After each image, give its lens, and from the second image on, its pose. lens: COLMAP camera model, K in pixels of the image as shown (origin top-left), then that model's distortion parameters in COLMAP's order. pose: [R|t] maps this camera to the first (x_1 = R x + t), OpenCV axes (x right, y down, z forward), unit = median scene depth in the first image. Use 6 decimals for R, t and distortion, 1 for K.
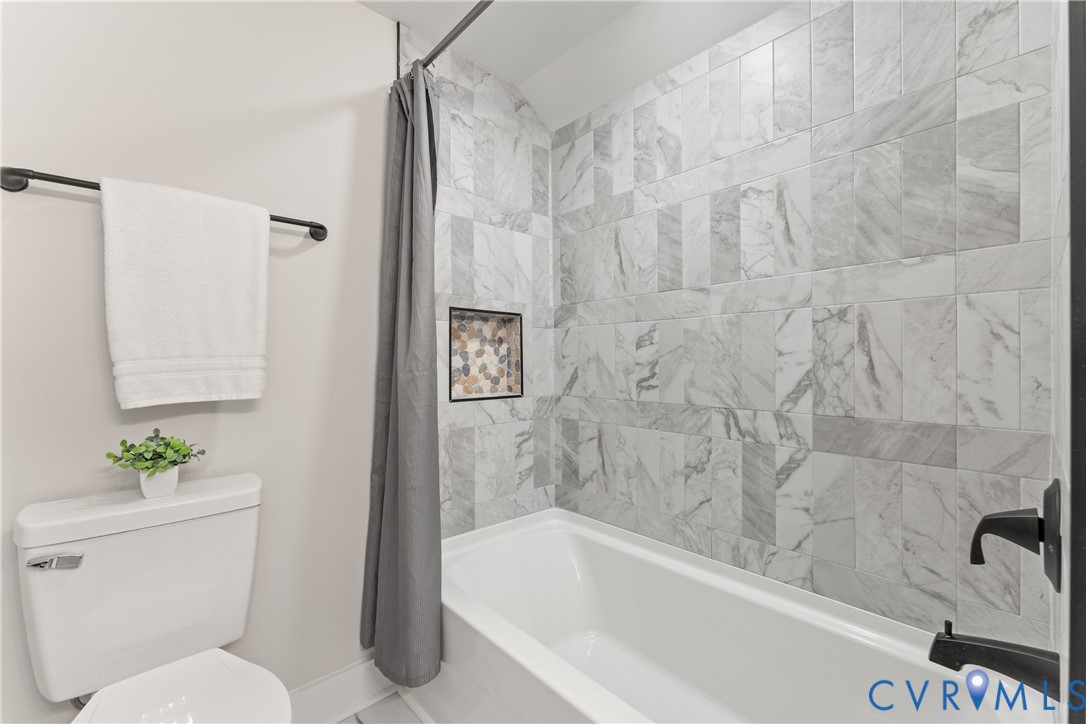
lens RADIAL K [[447.6, 0, 543.0], [0, 447.6, 362.0], [0, 0, 1]] dist [-0.003450, -0.000173]
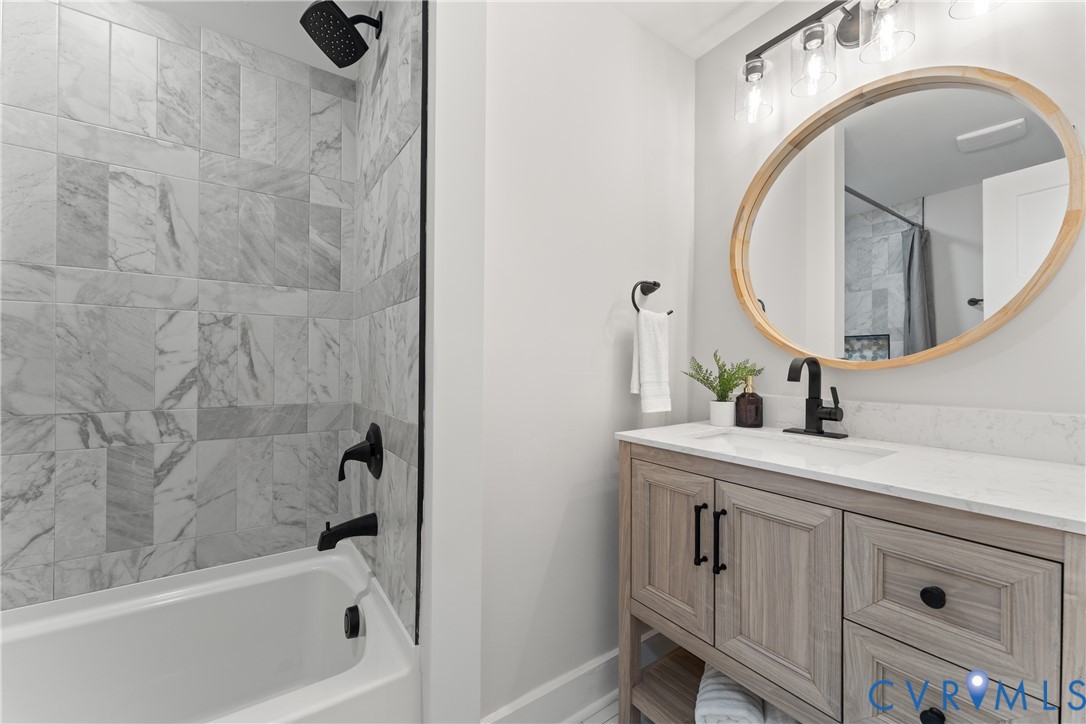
lens RADIAL K [[436.5, 0, 543.0], [0, 436.5, 362.0], [0, 0, 1]] dist [0.001622, 0.000402]
pose [[0.135283, 0.009046, 0.990766, -0.350586], [-0.007992, 0.999936, -0.008039, 0.004908], [-0.990775, -0.006830, 0.135347, 0.010114]]
